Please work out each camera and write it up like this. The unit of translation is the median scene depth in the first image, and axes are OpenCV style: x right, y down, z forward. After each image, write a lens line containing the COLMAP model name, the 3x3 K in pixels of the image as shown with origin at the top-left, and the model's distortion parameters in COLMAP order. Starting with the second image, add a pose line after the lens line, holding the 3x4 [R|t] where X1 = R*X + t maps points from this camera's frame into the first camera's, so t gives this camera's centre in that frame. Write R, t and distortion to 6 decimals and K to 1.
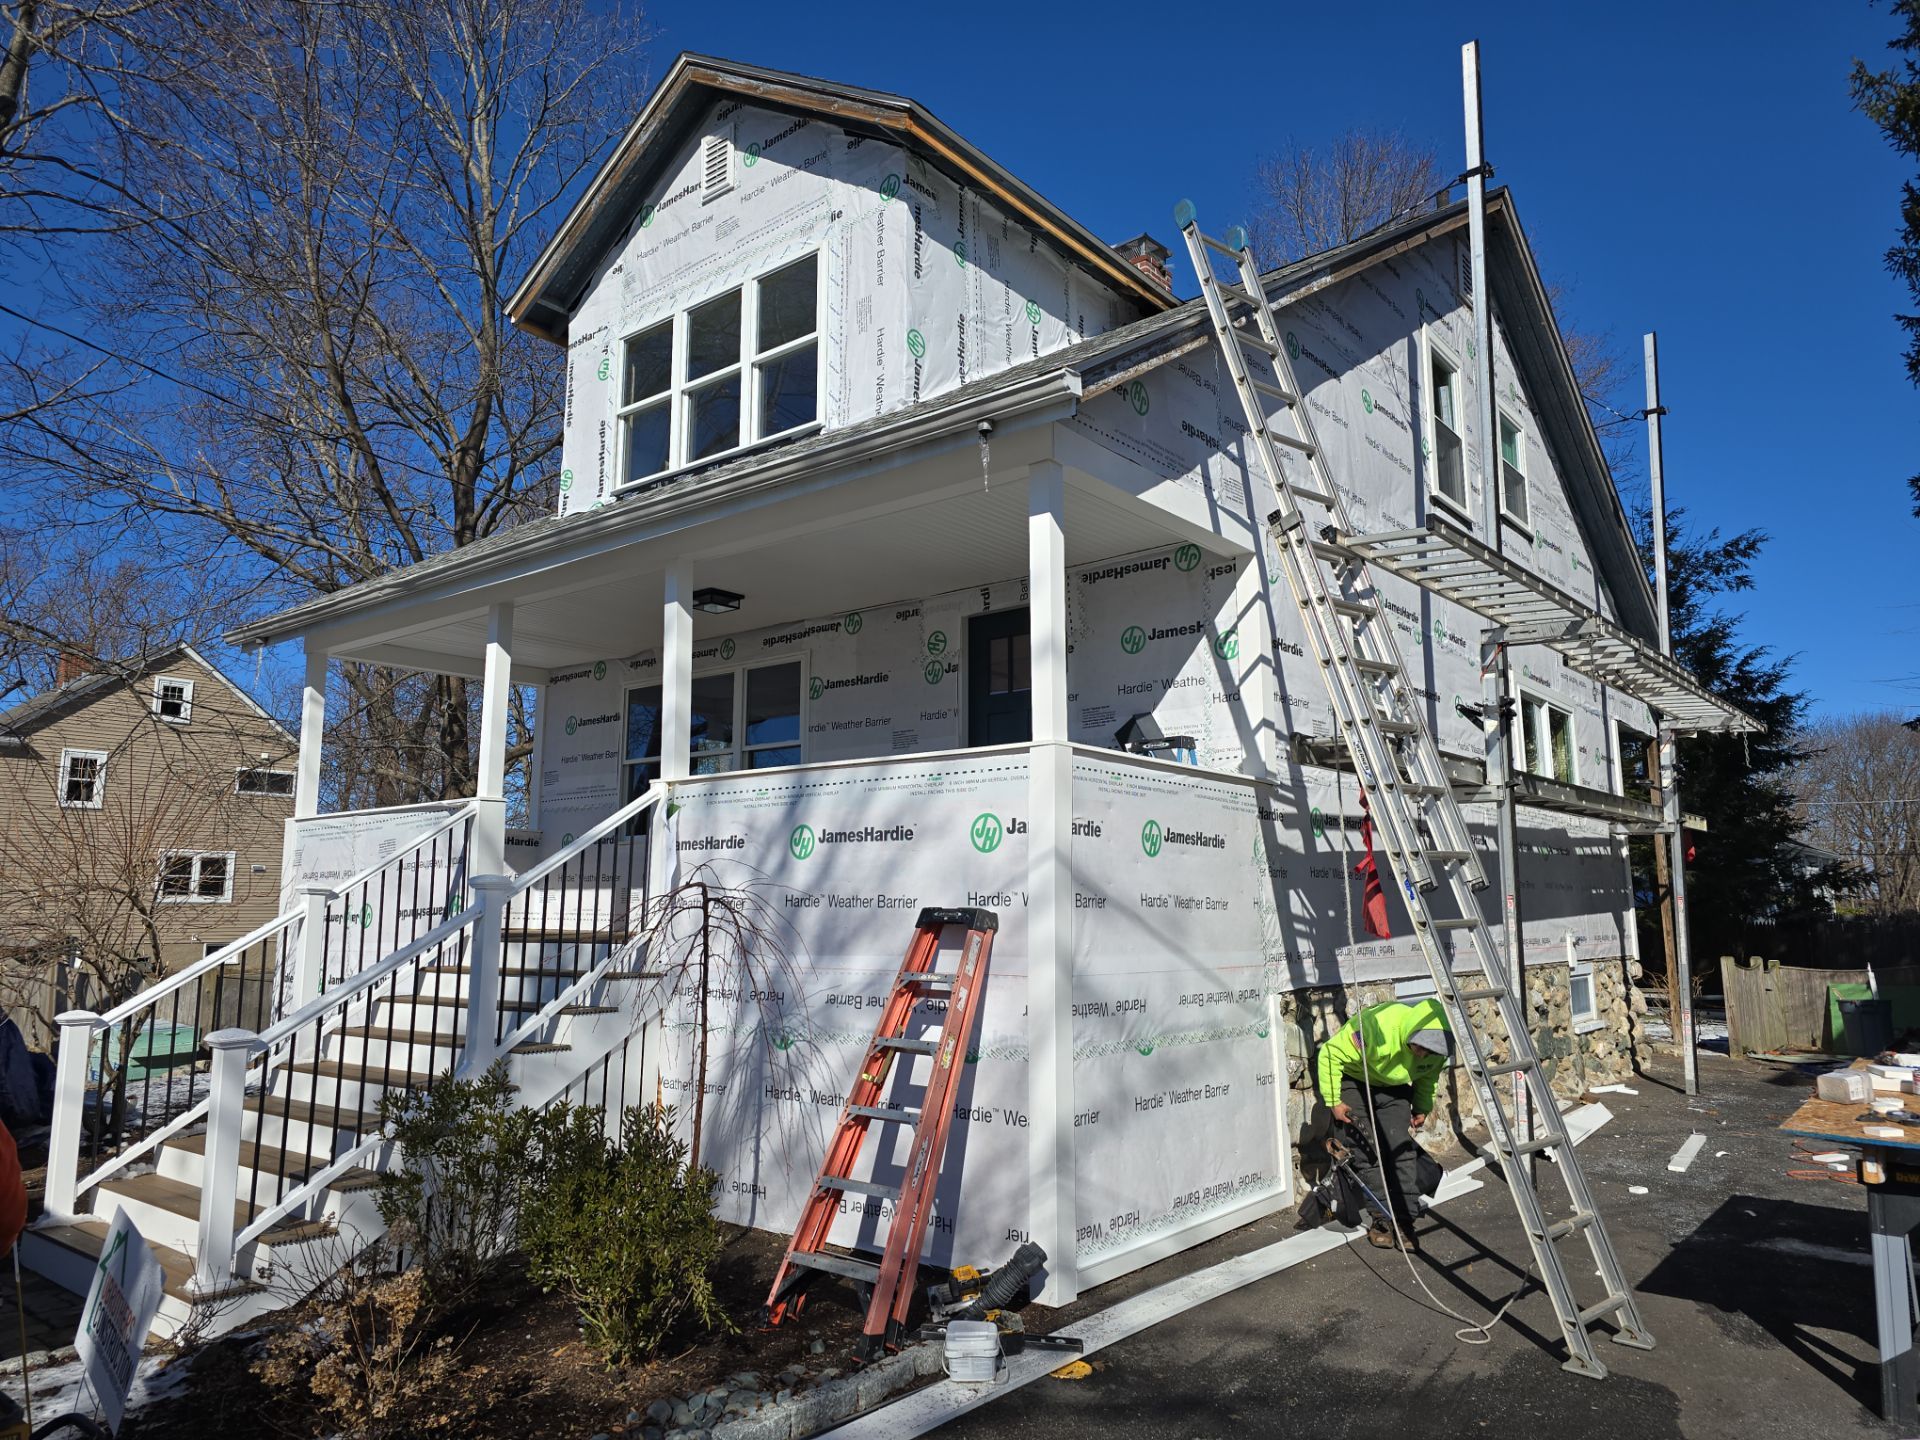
lens RADIAL K [[1320.2, 0, 973.6], [0, 1320.2, 735.4], [0, 0, 1]] dist [0.079096, -0.095566]
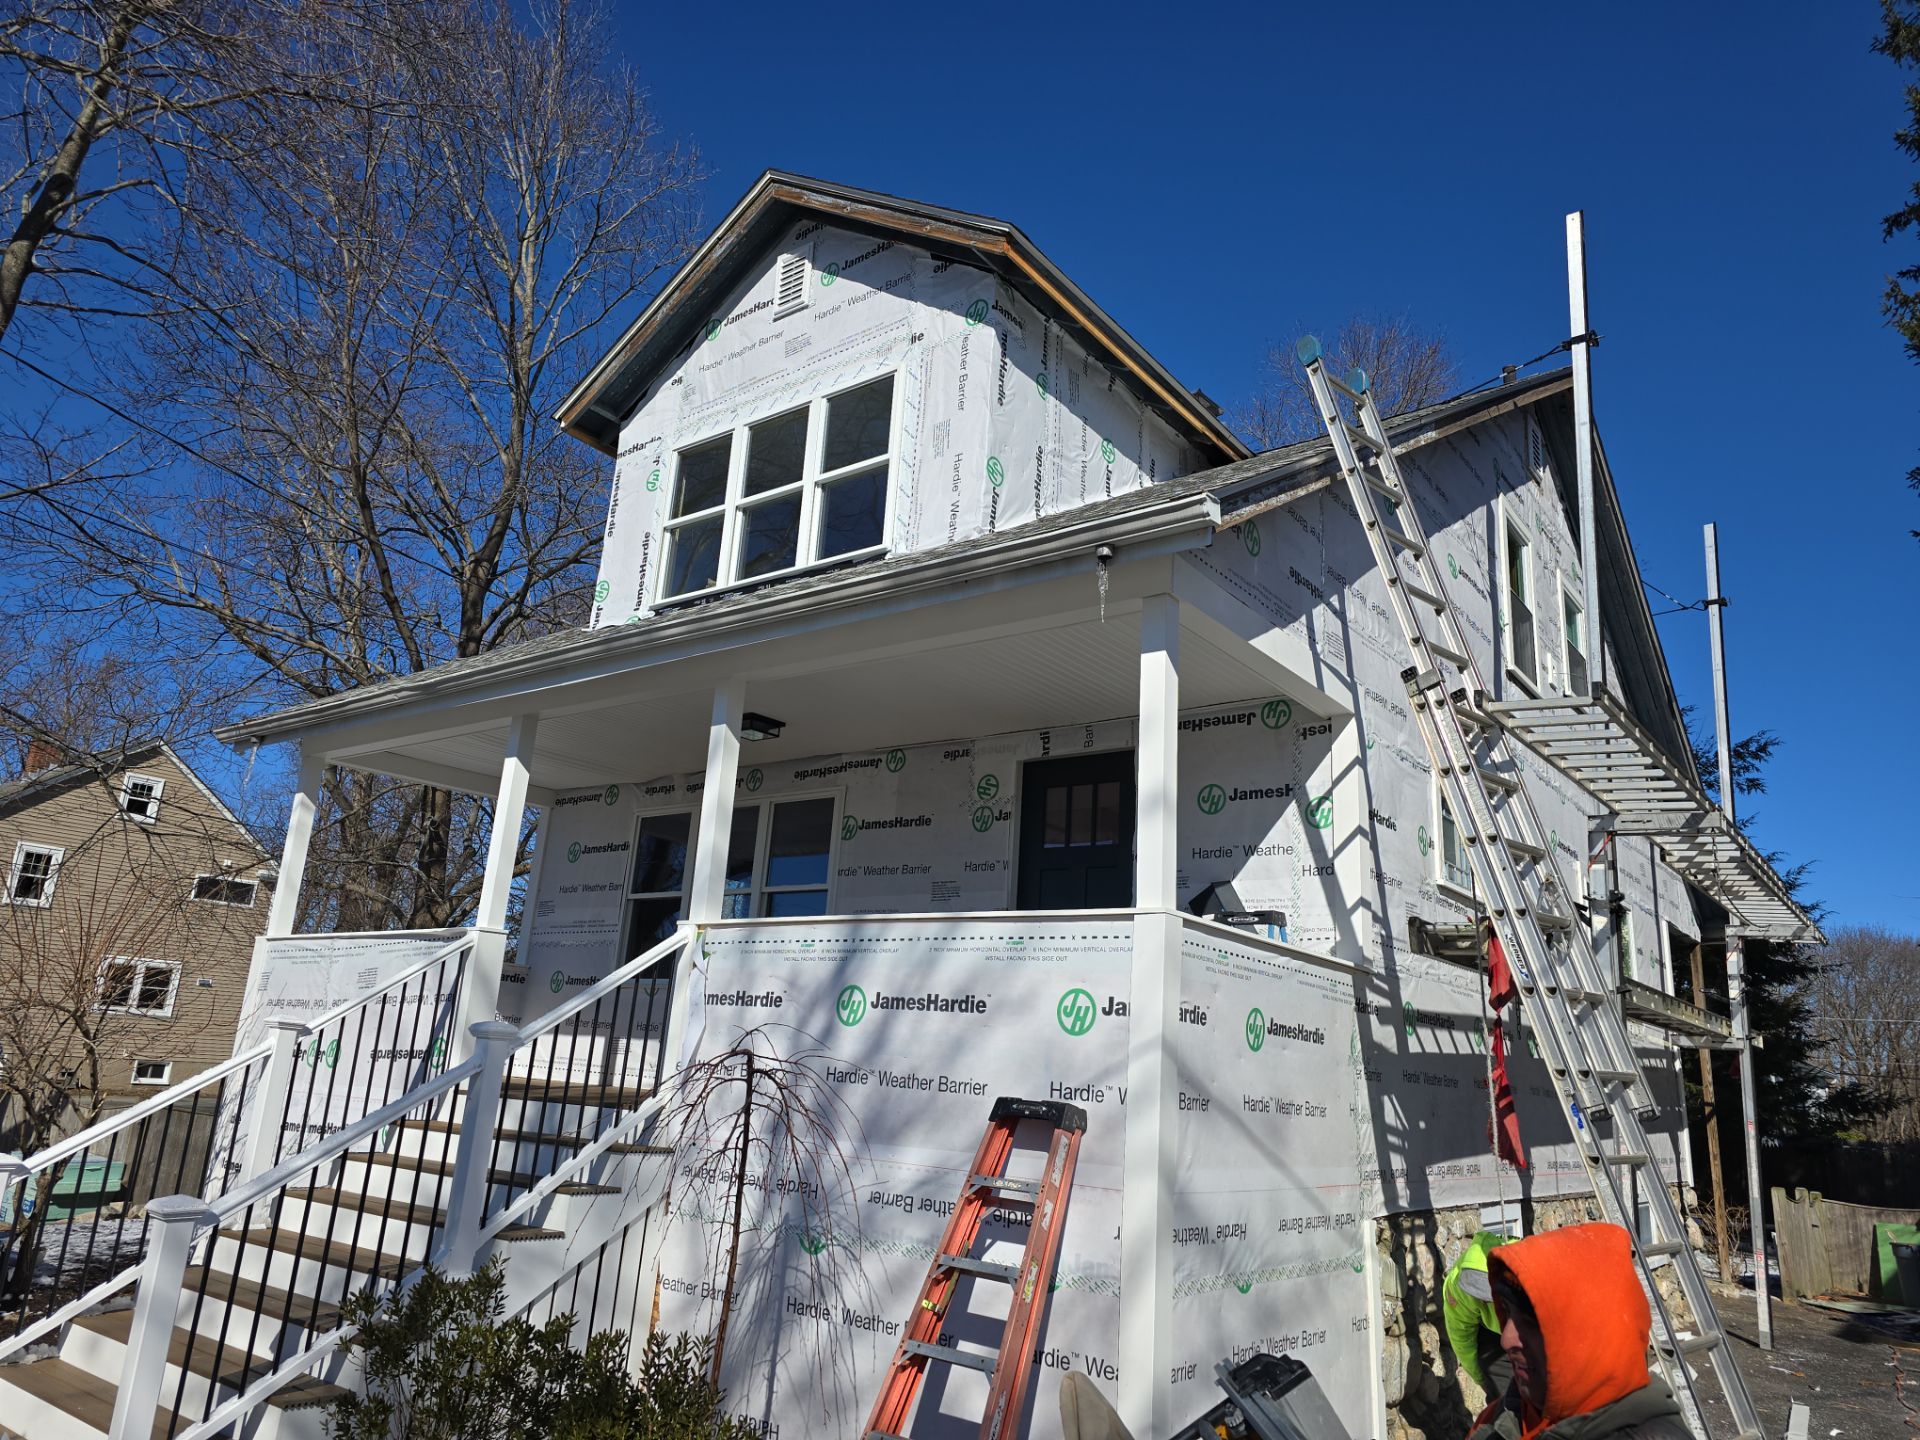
lens RADIAL K [[1344.8, 0, 960.0], [0, 1344.8, 720.0], [0, 0, 1]] dist [0.078385, -0.076912]
pose [[0.997792, 0.066407, -0.001392, -0.053893], [-0.066073, 0.990205, -0.122997, -0.000780], [-0.006789, 0.122818, 0.992406, 0.071570]]
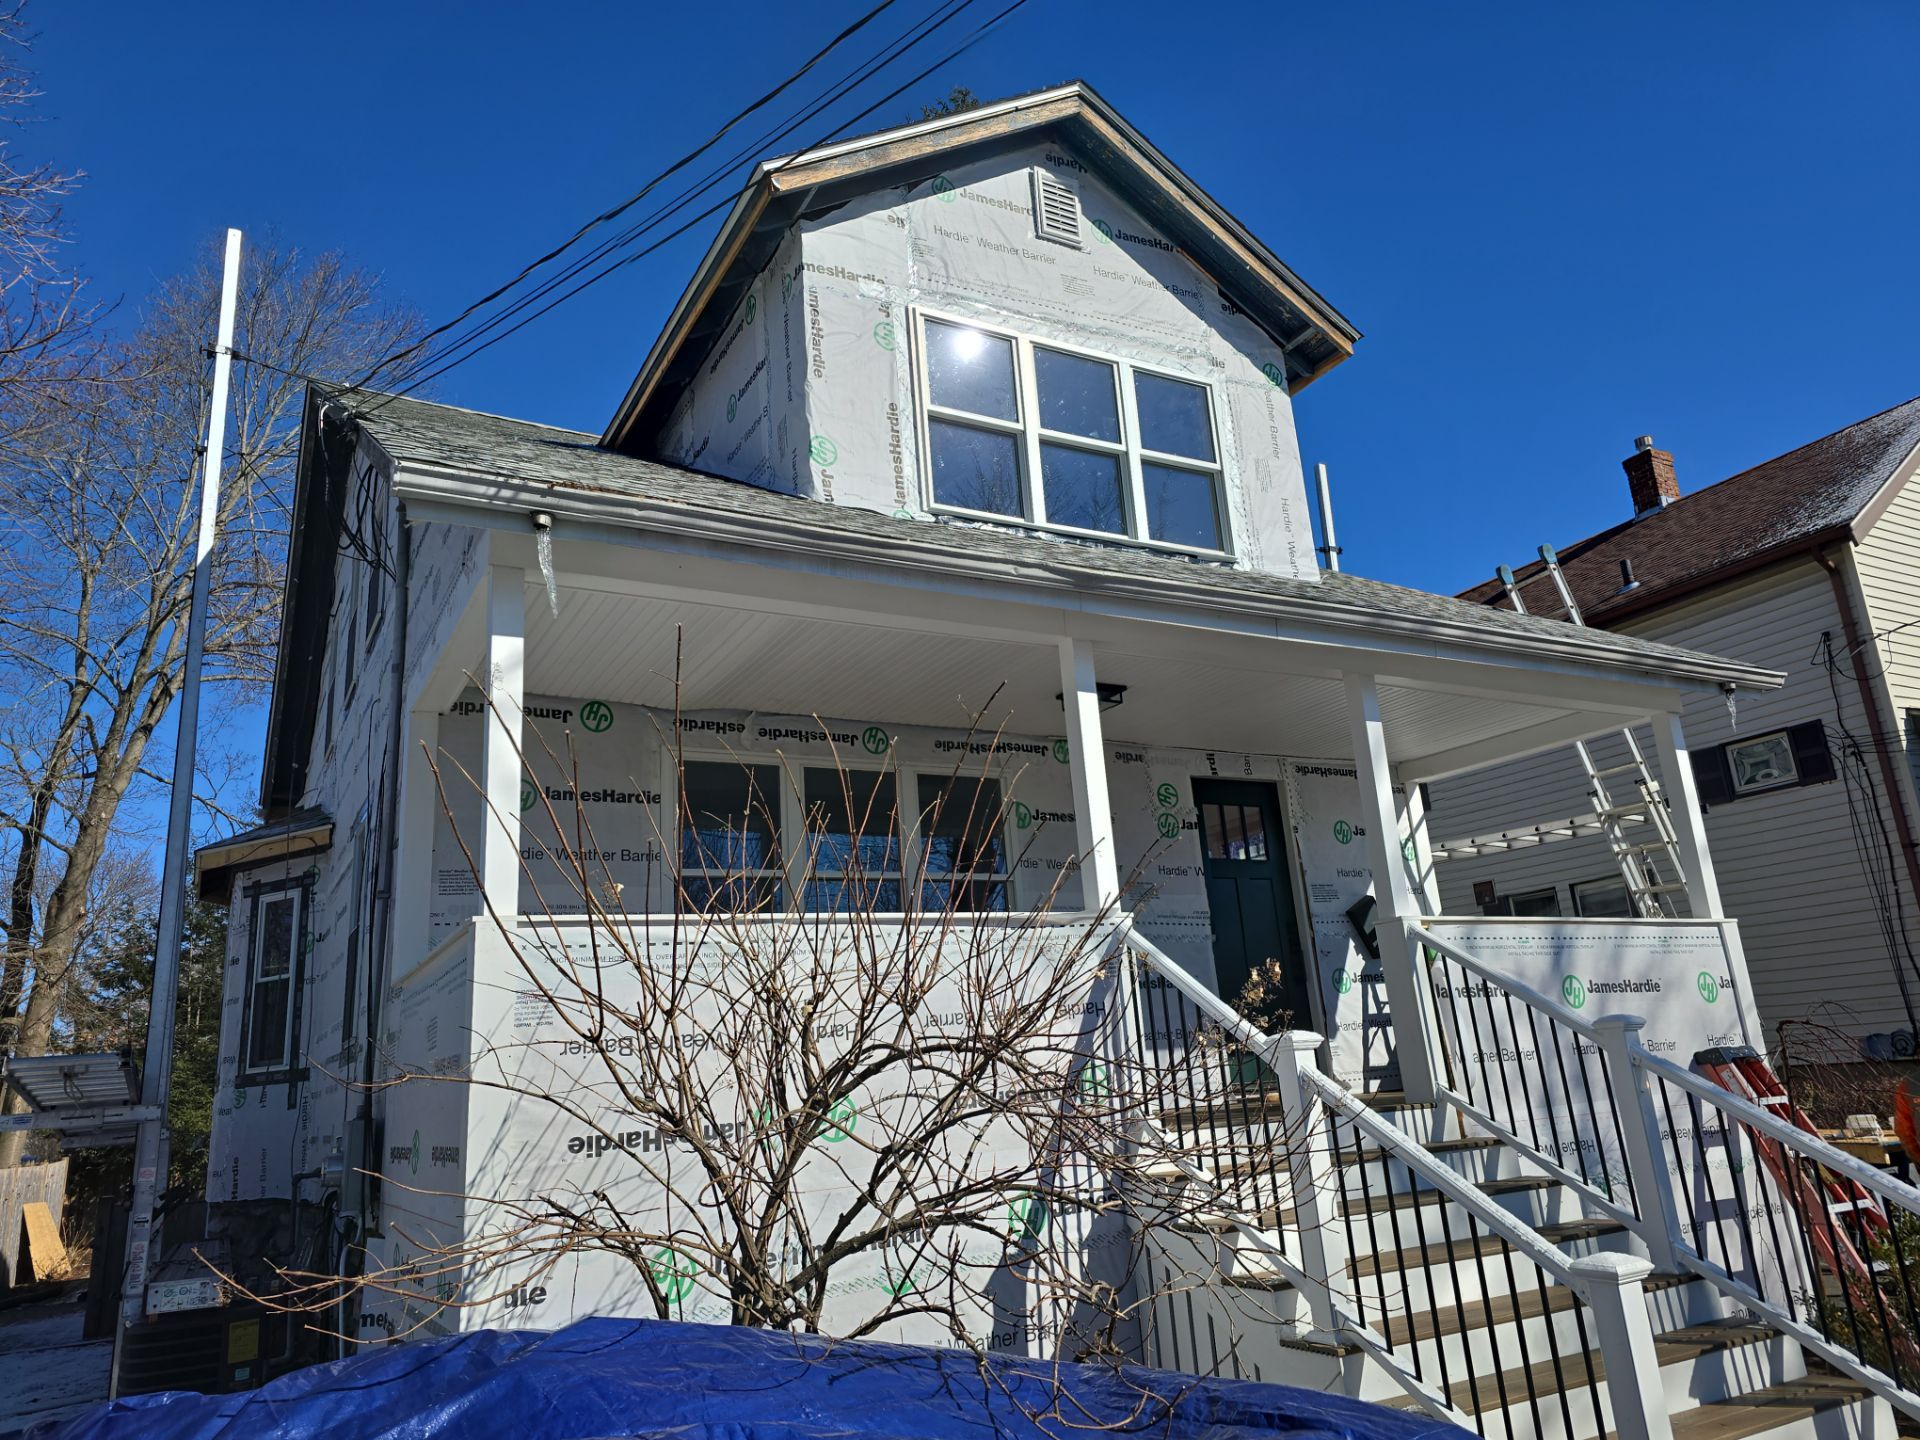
lens RADIAL K [[1320.2, 0, 973.6], [0, 1320.2, 735.4], [0, 0, 1]] dist [0.079096, -0.095566]
pose [[0.363321, 0.215554, 0.906385, -1.022902], [-0.057713, 0.976206, -0.209024, 0.102717], [-0.929875, 0.023633, 0.367117, 0.817762]]
